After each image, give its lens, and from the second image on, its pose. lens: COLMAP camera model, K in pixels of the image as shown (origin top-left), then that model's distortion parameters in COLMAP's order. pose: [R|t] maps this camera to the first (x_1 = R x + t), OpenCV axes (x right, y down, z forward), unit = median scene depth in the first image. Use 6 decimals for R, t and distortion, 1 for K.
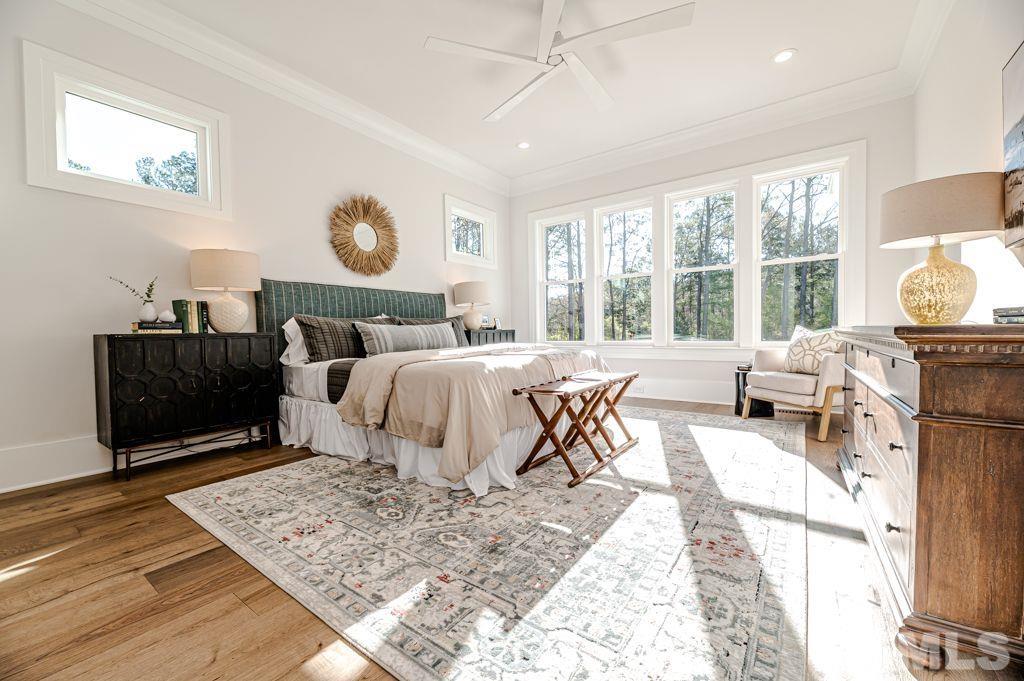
lens RADIAL K [[412.5, 0, 503.9], [0, 412.5, 340.5], [0, 0, 1]] dist [0.007256, -0.002796]
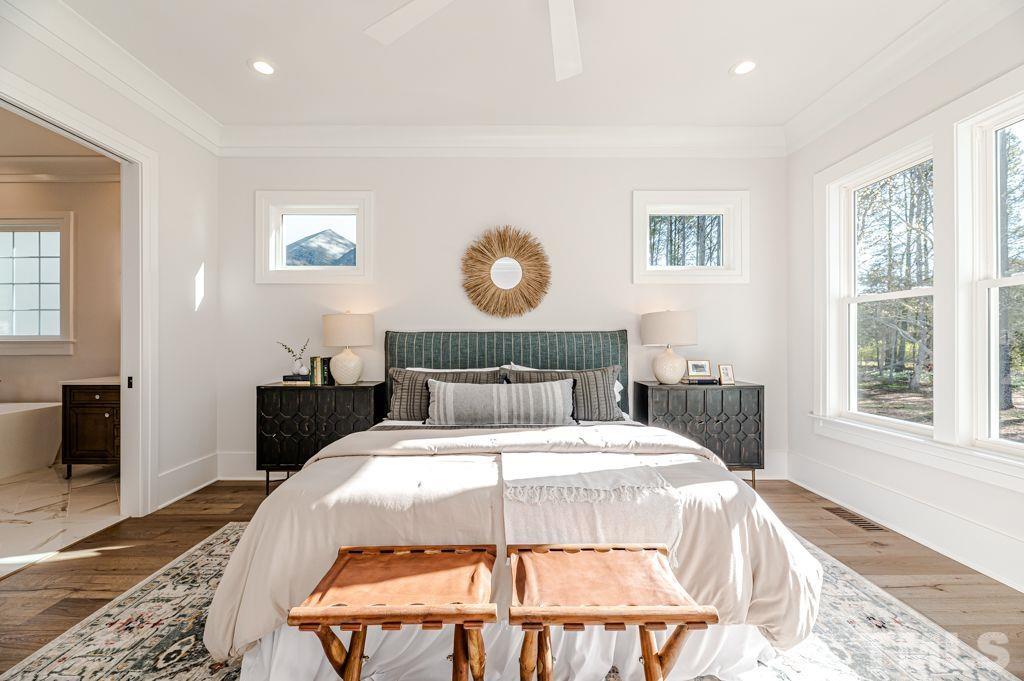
lens RADIAL K [[412.5, 0, 509.1], [0, 412.5, 335.7], [0, 0, 1]] dist [0.007256, -0.002796]
pose [[0.586789, 0.008814, -0.809692, 0.475589], [-0.024864, 0.999665, -0.007137, -0.140092], [0.809358, 0.024320, 0.586812, 0.618006]]
